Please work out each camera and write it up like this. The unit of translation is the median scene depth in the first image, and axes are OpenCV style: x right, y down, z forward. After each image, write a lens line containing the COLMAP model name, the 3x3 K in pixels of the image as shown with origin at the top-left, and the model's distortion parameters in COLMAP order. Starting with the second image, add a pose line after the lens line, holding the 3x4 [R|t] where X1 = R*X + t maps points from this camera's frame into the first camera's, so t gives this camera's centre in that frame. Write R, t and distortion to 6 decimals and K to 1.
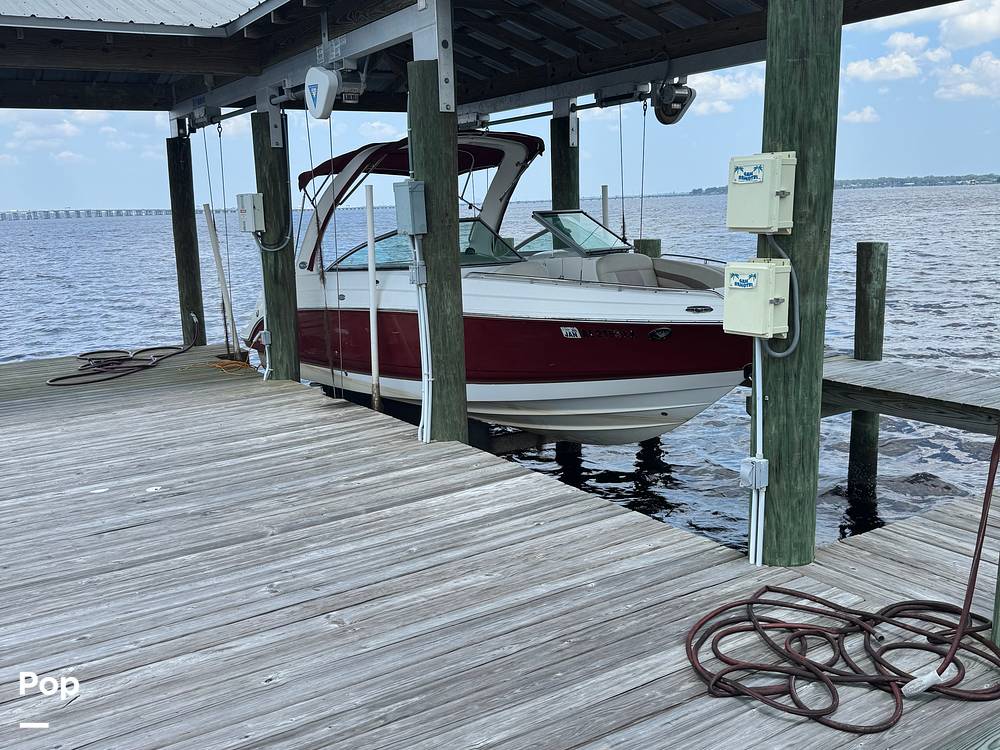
lens RADIAL K [[937.1, 0, 500.0], [0, 937.1, 375.0], [0, 0, 1]] dist [0.149643, -0.347572]
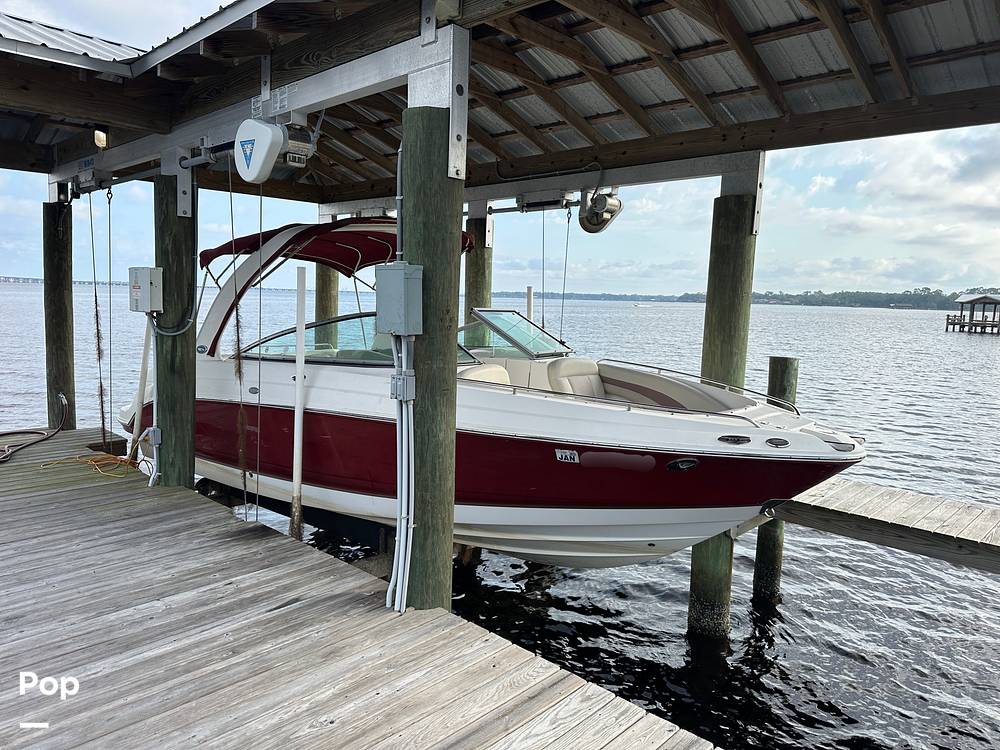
lens RADIAL K [[695.1, 0, 500.0], [0, 695.1, 375.0], [0, 0, 1]] dist [0.087415, -0.122191]
pose [[0.969854, 0.037737, 0.240746, -0.102649], [-0.020887, 0.997174, -0.072165, -0.054910], [-0.242789, 0.064962, 0.967902, 0.310926]]
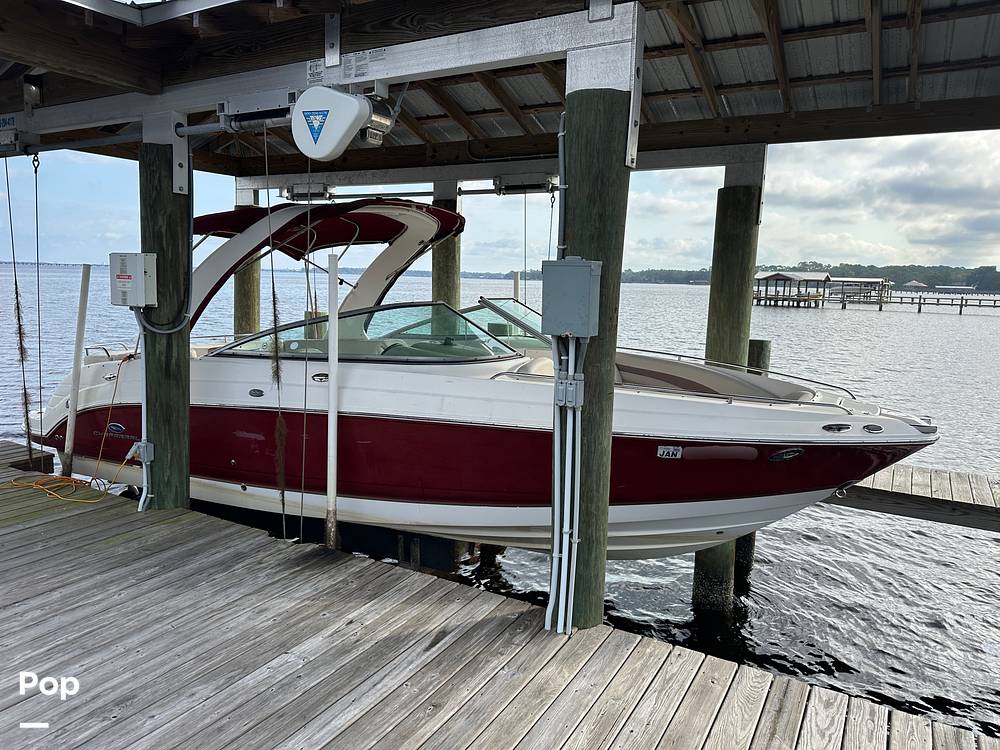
lens RADIAL K [[695.6, 0, 493.8], [0, 695.6, 363.6], [0, 0, 1]] dist [0.085927, -0.116394]
pose [[0.886562, 0.004929, 0.462583, -0.263099], [0.022890, 0.998251, -0.054506, -0.071304], [-0.462042, 0.058911, 0.884899, 0.400858]]
